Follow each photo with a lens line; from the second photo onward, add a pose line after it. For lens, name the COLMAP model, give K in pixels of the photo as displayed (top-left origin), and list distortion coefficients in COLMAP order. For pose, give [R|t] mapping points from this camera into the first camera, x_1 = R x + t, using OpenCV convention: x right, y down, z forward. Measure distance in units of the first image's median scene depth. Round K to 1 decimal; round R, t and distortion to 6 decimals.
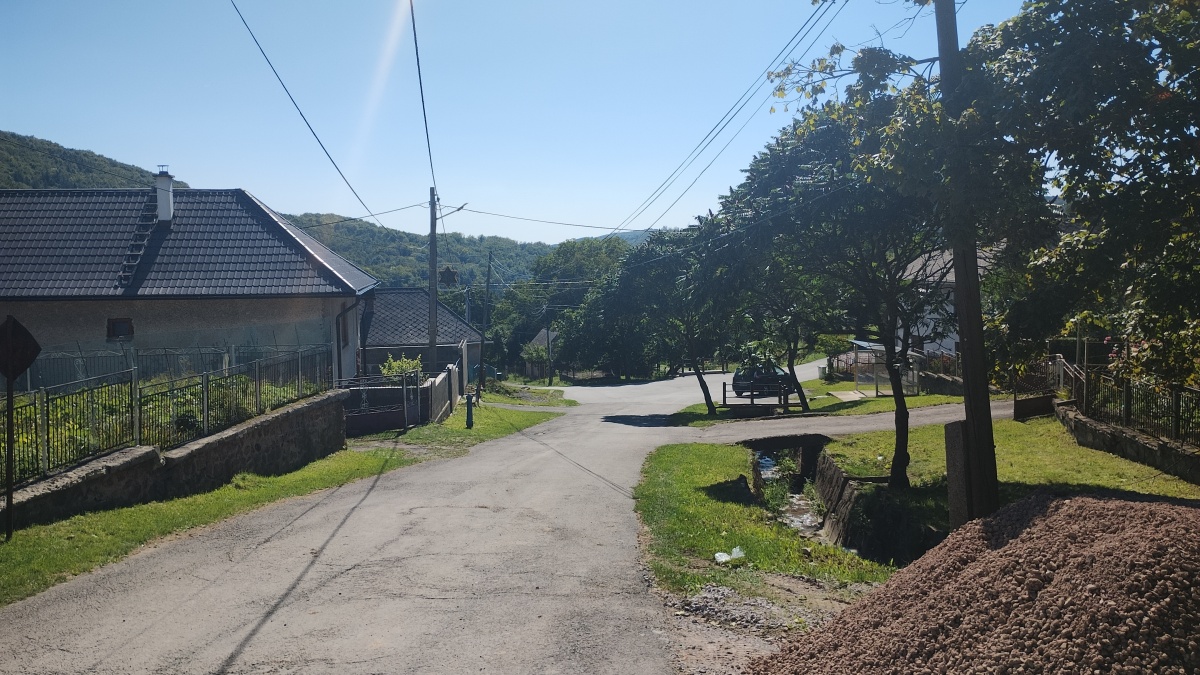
lens RADIAL K [[1051.9, 0, 600.2], [0, 1051.9, 336.5], [0, 0, 1]] dist [0.057267, -0.005569]
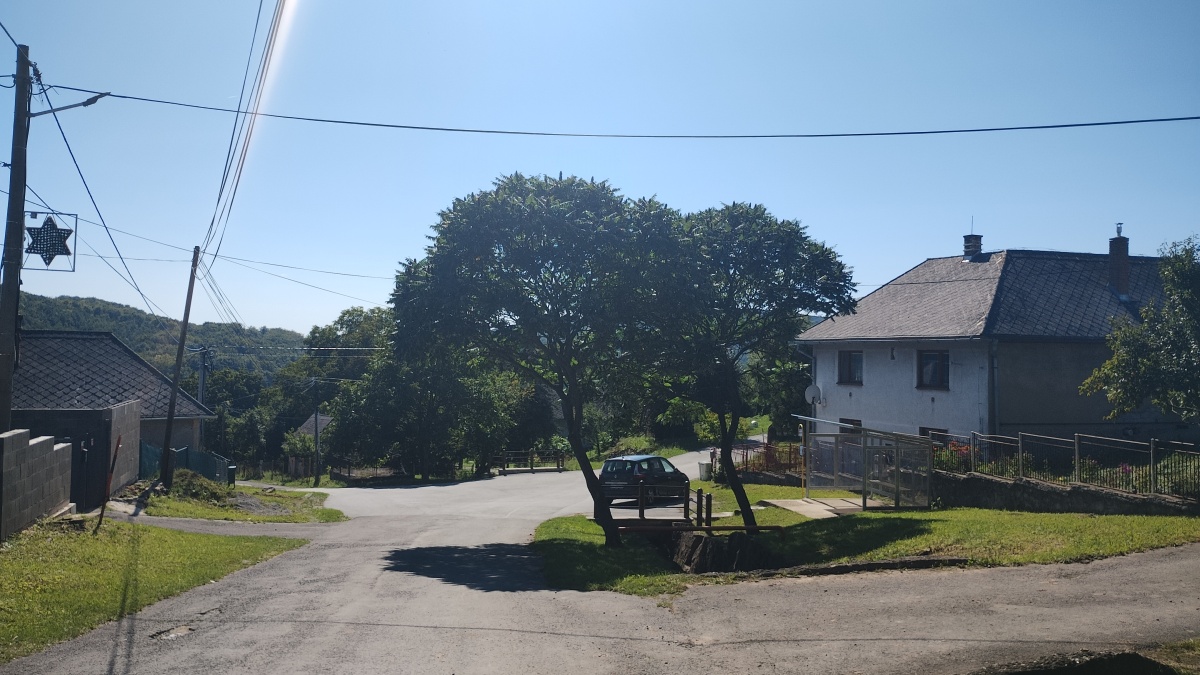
lens RADIAL K [[1051.9, 0, 600.8], [0, 1051.9, 342.7], [0, 0, 1]] dist [0.057267, -0.005569]
pose [[0.980422, 0.038081, 0.193192, 0.000896], [-0.020135, 0.995367, -0.094018, 0.012482], [-0.195877, 0.088288, 0.976646, 0.242582]]
